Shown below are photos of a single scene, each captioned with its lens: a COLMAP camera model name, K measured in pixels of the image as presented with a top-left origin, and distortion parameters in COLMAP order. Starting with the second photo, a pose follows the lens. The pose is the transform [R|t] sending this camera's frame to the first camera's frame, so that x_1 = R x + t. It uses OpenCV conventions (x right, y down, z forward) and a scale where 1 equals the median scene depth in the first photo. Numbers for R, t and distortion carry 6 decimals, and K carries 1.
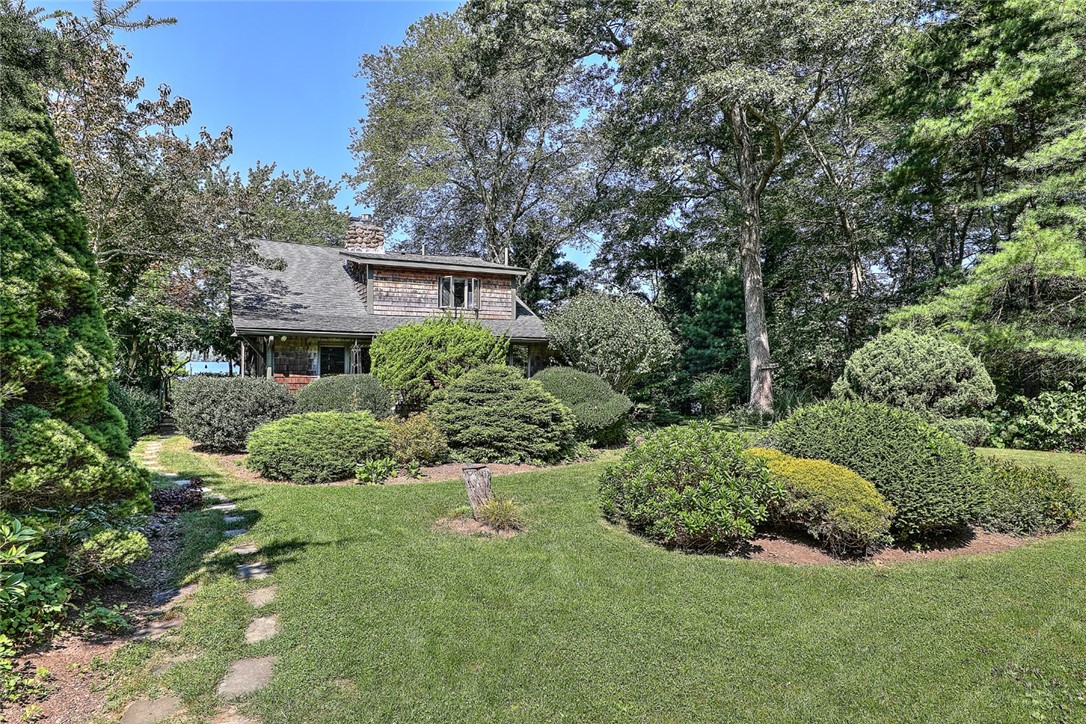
lens RADIAL K [[646.3, 0, 543.1], [0, 646.3, 357.5], [0, 0, 1]] dist [0.006309, 0.000348]
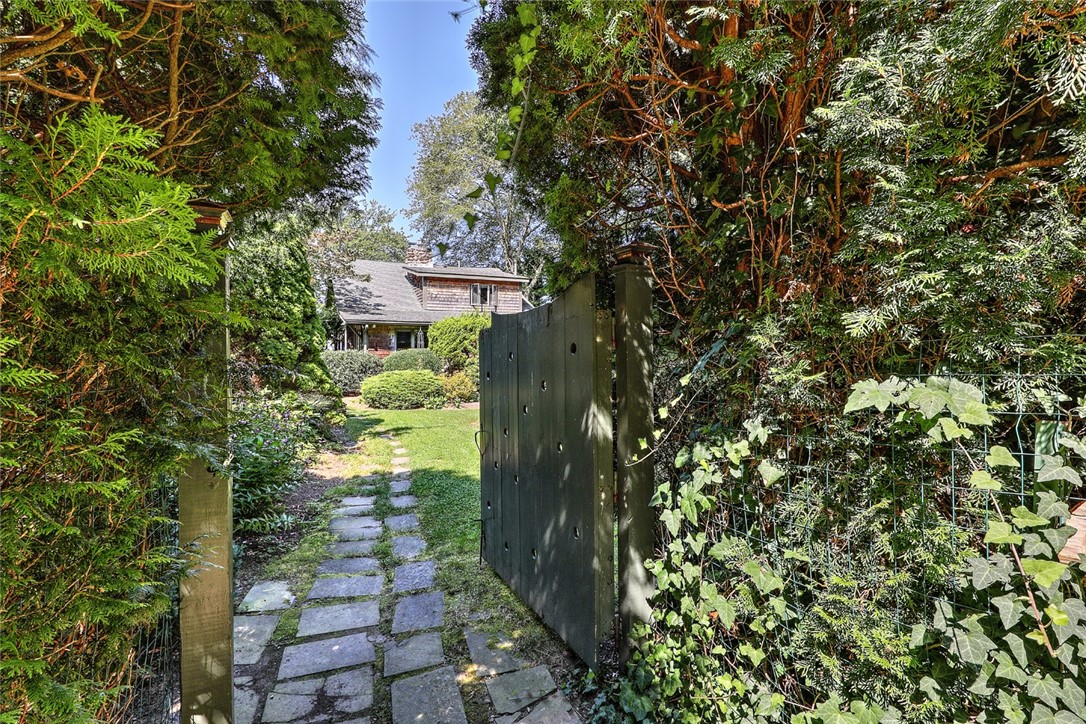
lens RADIAL K [[529.8, 0, 545.0], [0, 529.8, 363.7], [0, 0, 1]] dist [0.004339, 0.000149]
pose [[0.999854, -0.001447, -0.017037, 0.037982], [0.002245, 0.998895, 0.046942, 0.002022], [0.016950, -0.046974, 0.998752, -0.266110]]
